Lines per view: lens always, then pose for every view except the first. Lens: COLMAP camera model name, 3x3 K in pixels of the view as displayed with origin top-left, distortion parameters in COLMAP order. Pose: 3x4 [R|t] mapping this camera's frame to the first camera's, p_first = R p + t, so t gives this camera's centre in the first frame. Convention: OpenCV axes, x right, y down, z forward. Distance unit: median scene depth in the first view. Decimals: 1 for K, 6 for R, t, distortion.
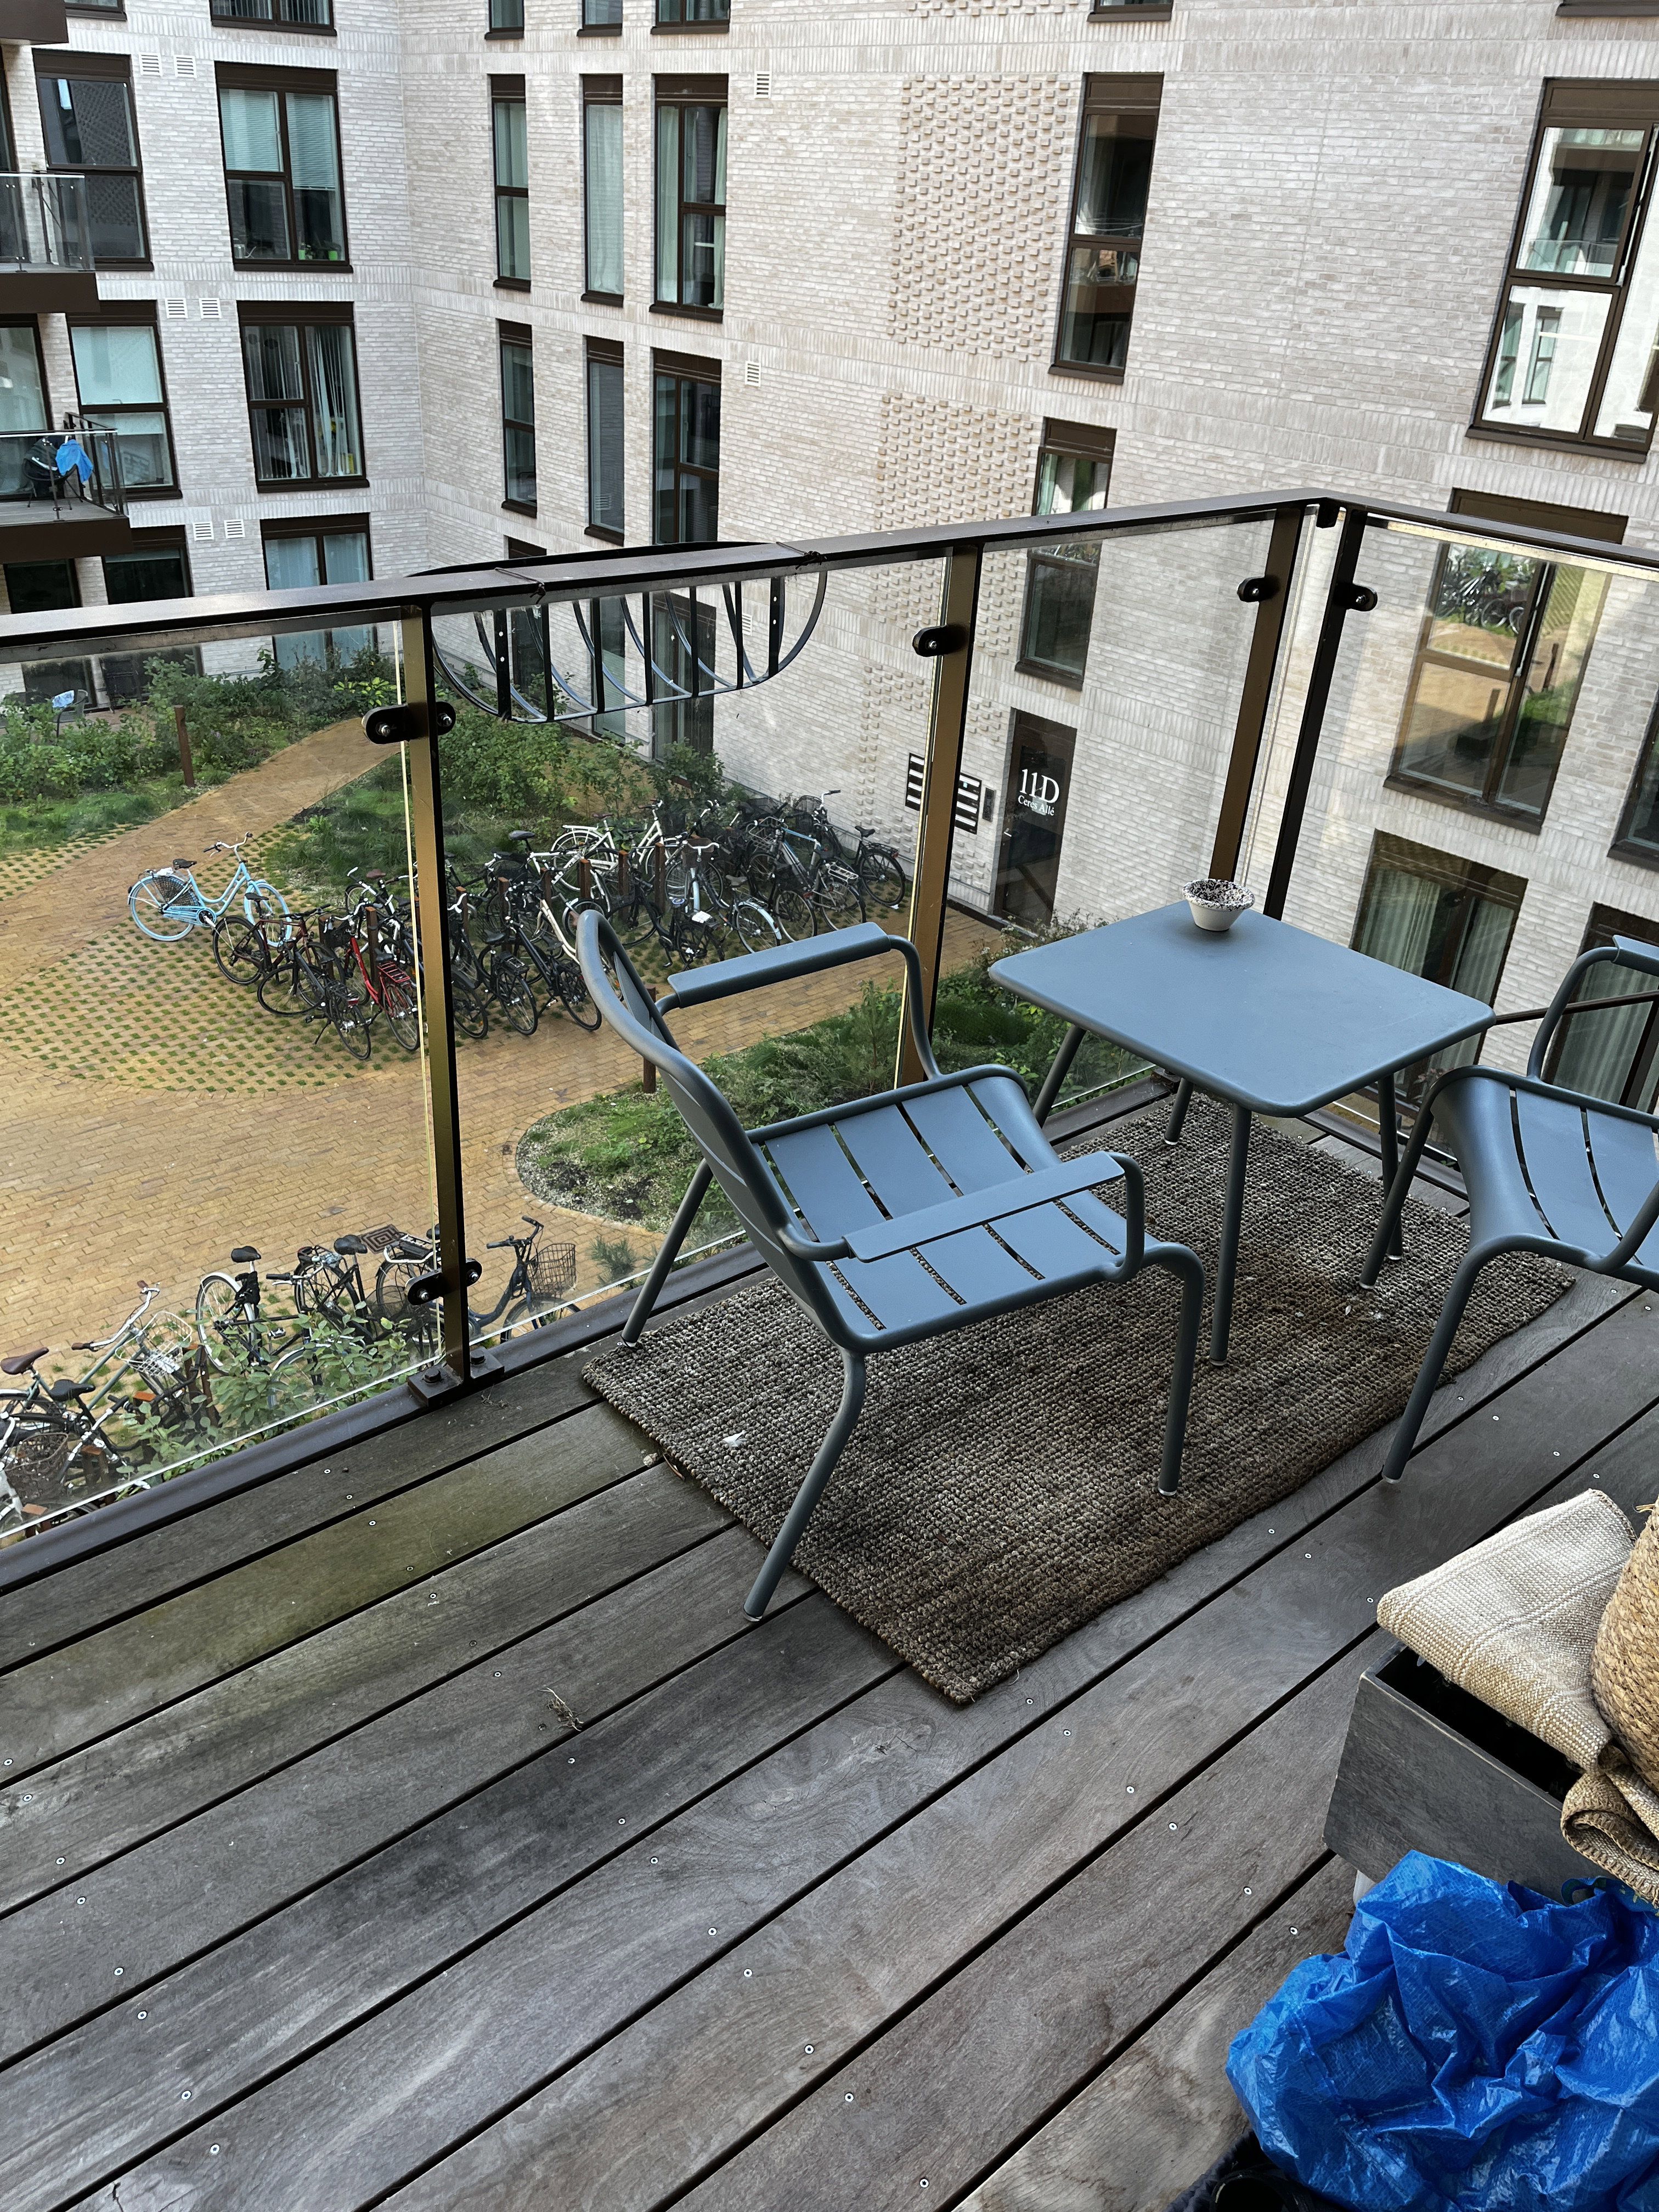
lens RADIAL K [[1672.4, 0, 827.4], [0, 1672.4, 1107.4], [0, 0, 1]] dist [0.002721, -0.017840]
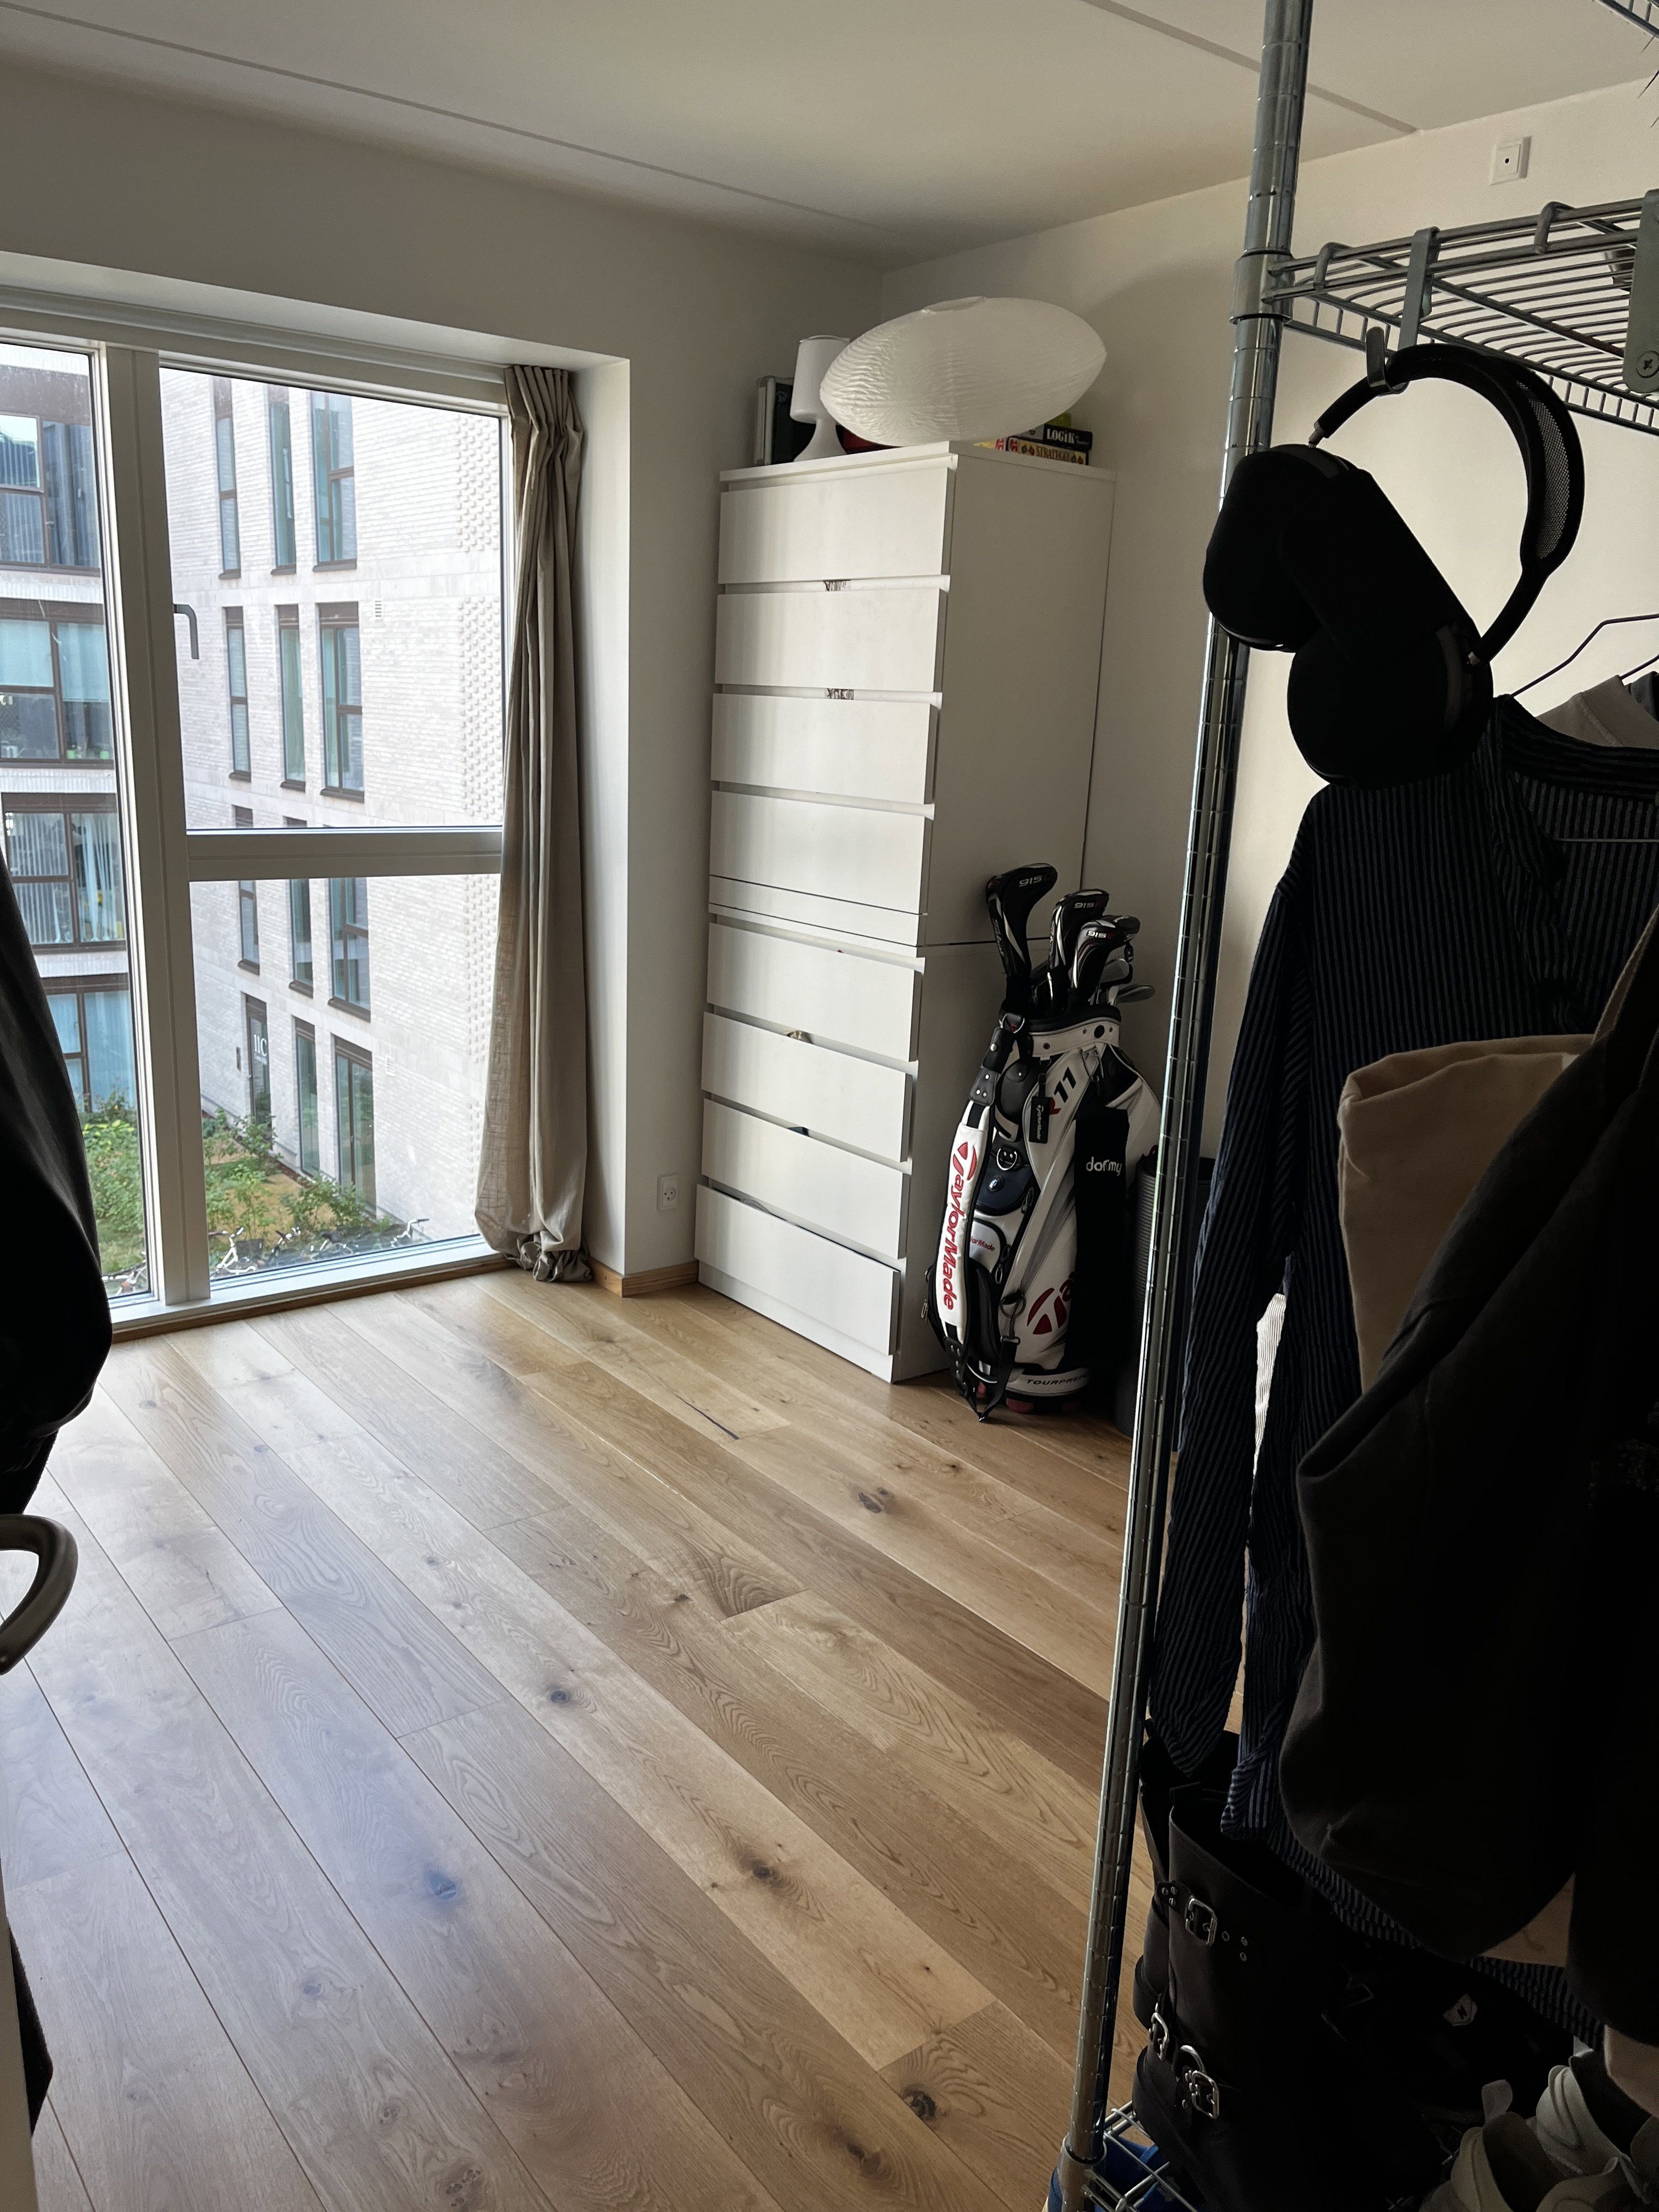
lens RADIAL K [[1672.4, 0, 831.2], [0, 1672.4, 1109.9], [0, 0, 1]] dist [0.002721, -0.017840]
pose [[0.999295, -0.004381, -0.037279, 0.277485], [-0.005607, 0.964599, -0.263660, 0.014490], [0.037114, 0.263683, 0.963895, 0.001755]]
